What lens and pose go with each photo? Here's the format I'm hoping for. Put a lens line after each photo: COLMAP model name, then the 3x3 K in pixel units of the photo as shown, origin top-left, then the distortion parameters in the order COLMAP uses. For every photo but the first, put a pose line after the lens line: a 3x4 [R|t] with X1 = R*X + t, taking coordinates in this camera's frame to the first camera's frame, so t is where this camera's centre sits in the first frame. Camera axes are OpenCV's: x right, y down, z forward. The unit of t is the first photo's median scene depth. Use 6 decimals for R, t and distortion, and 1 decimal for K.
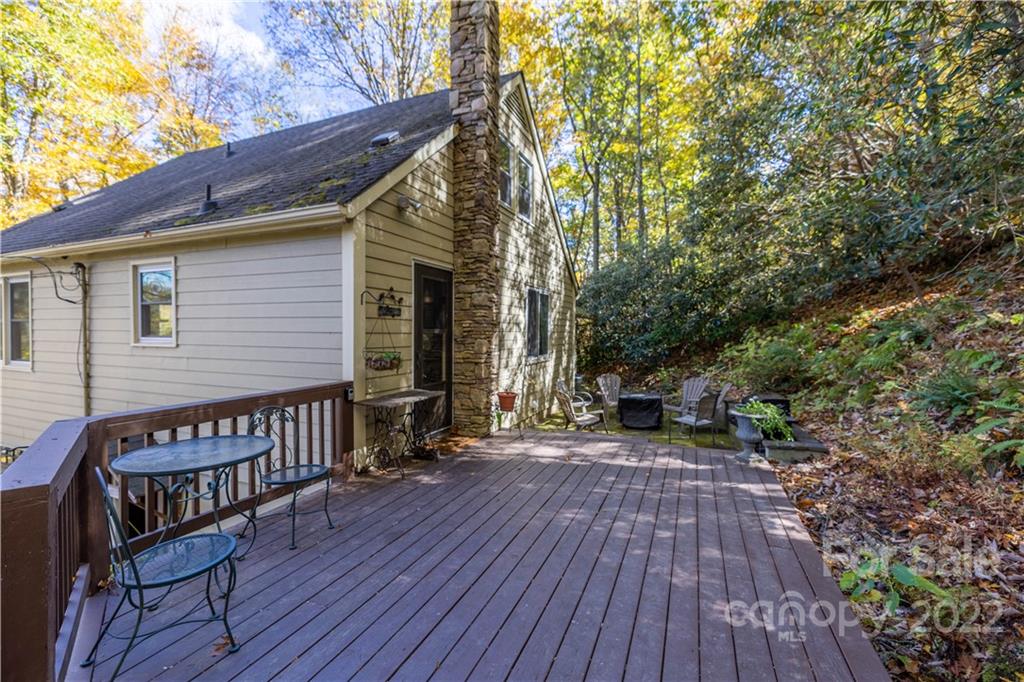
lens RADIAL K [[431.7, 0, 515.8], [0, 431.7, 335.5], [0, 0, 1]] dist [0.001563, 0.000282]
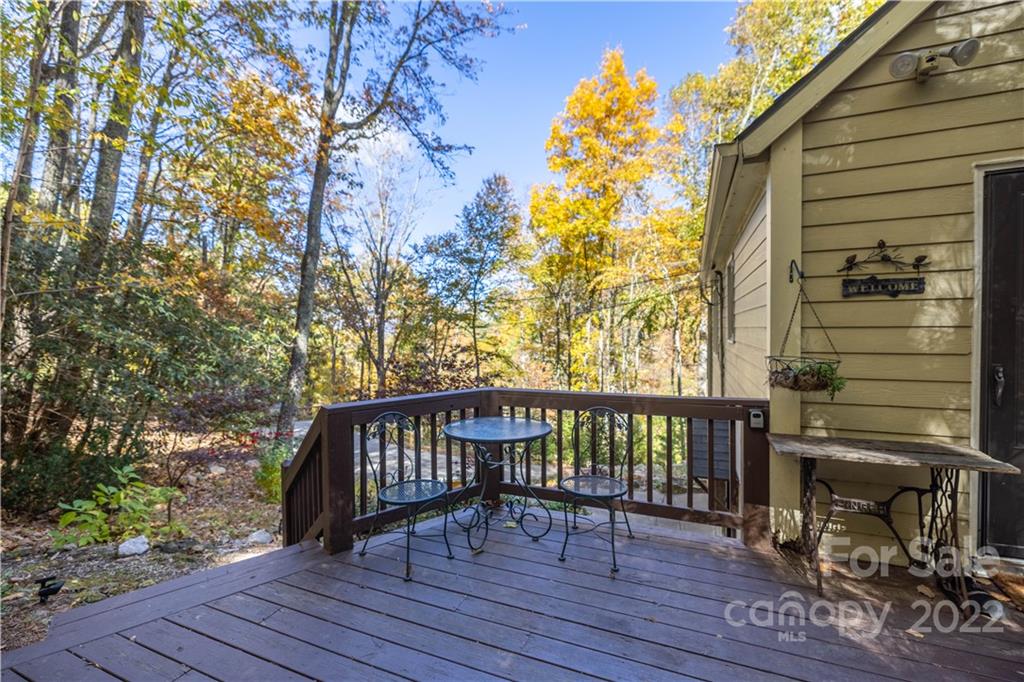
lens RADIAL K [[431.7, 0, 515.8], [0, 431.7, 335.5], [0, 0, 1]] dist [0.001563, 0.000282]
pose [[0.018337, 0.018178, -0.999667, 0.244428], [0.003596, 0.999827, 0.018247, -0.006662], [0.999825, -0.003930, 0.018268, 0.547609]]
